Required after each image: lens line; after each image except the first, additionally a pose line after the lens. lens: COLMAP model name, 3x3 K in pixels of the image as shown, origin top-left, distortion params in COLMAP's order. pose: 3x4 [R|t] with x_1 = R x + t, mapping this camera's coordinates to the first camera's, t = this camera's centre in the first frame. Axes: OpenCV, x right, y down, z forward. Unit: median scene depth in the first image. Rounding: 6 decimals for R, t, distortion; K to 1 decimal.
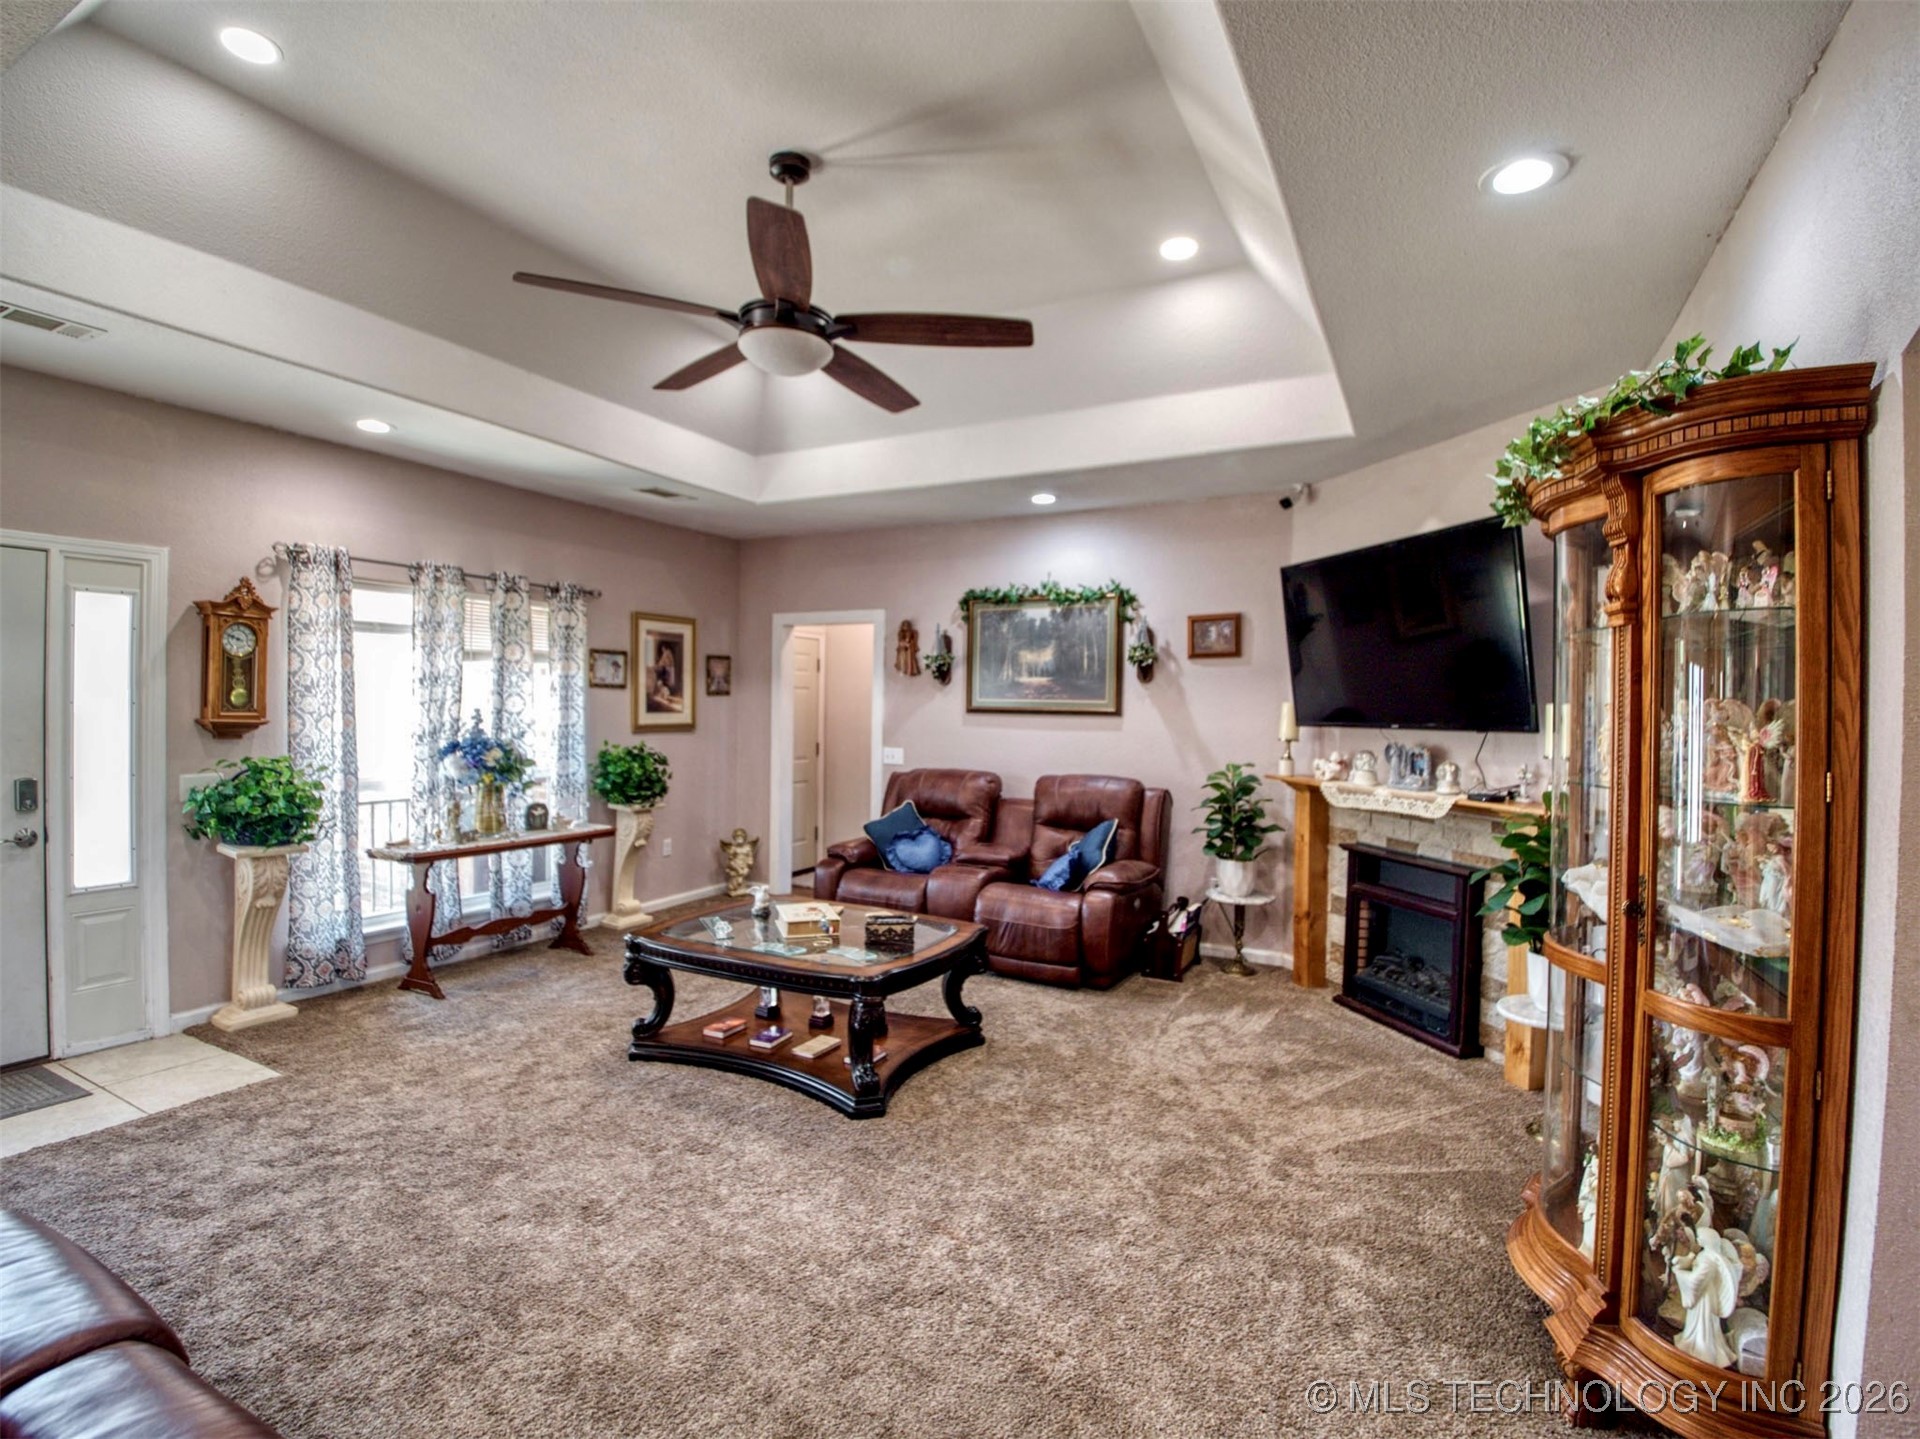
lens RADIAL K [[920.2, 0, 970.0], [0, 920.2, 714.9], [0, 0, 1]] dist [0.024253, -0.035488]
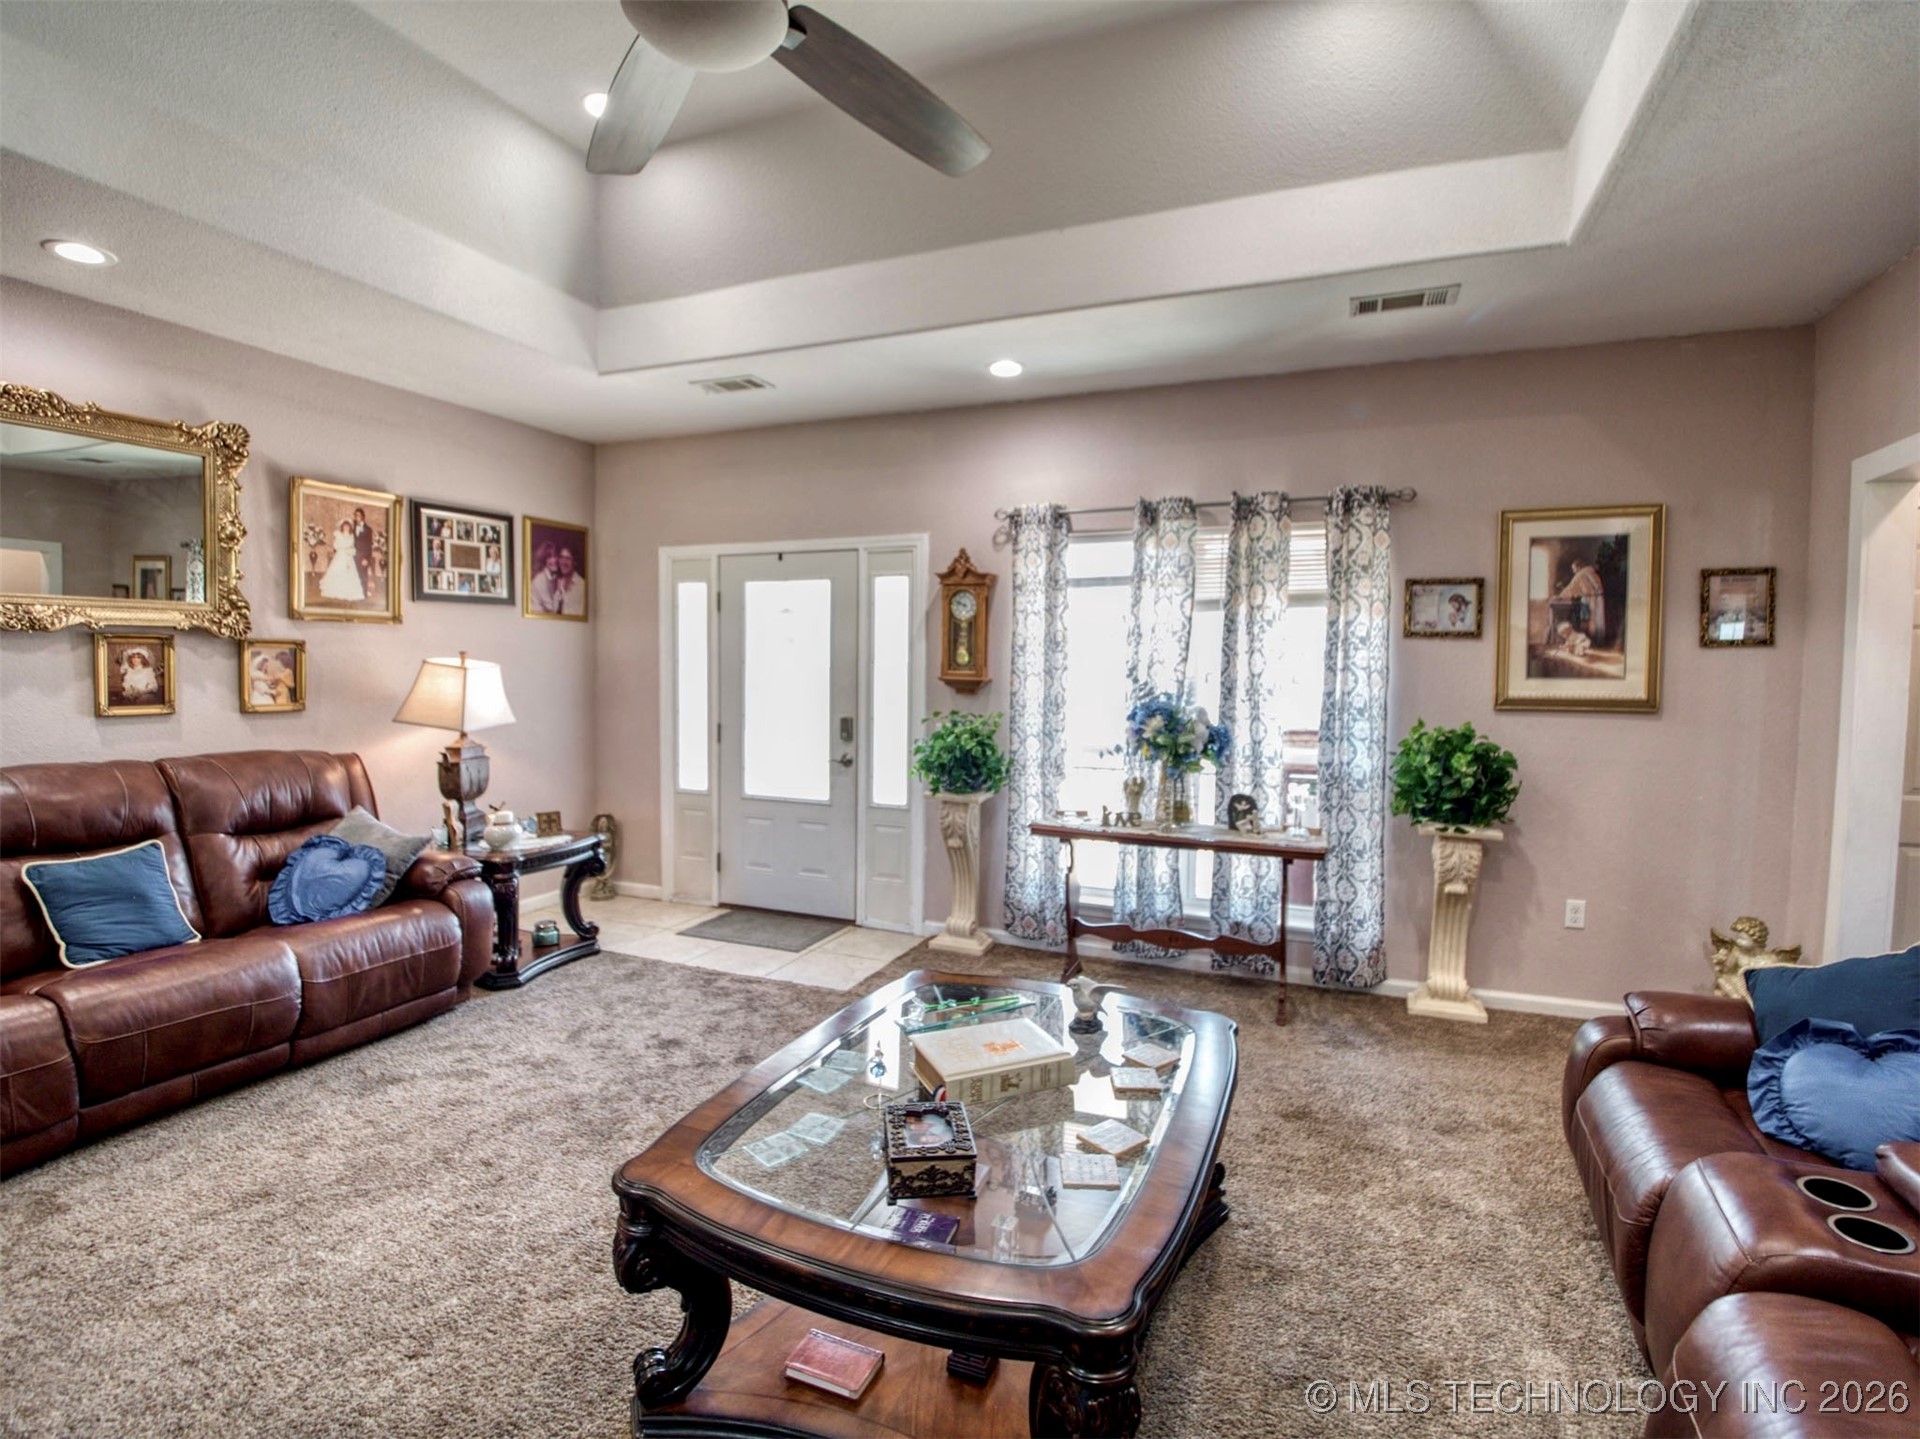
lens RADIAL K [[920.2, 0, 970.0], [0, 920.2, 714.9], [0, 0, 1]] dist [0.024253, -0.035488]
pose [[0.094100, 0.031068, -0.995078, 0.261055], [-0.022251, 0.999329, 0.029096, 0.015085], [0.995314, 0.019404, 0.094728, 0.734150]]
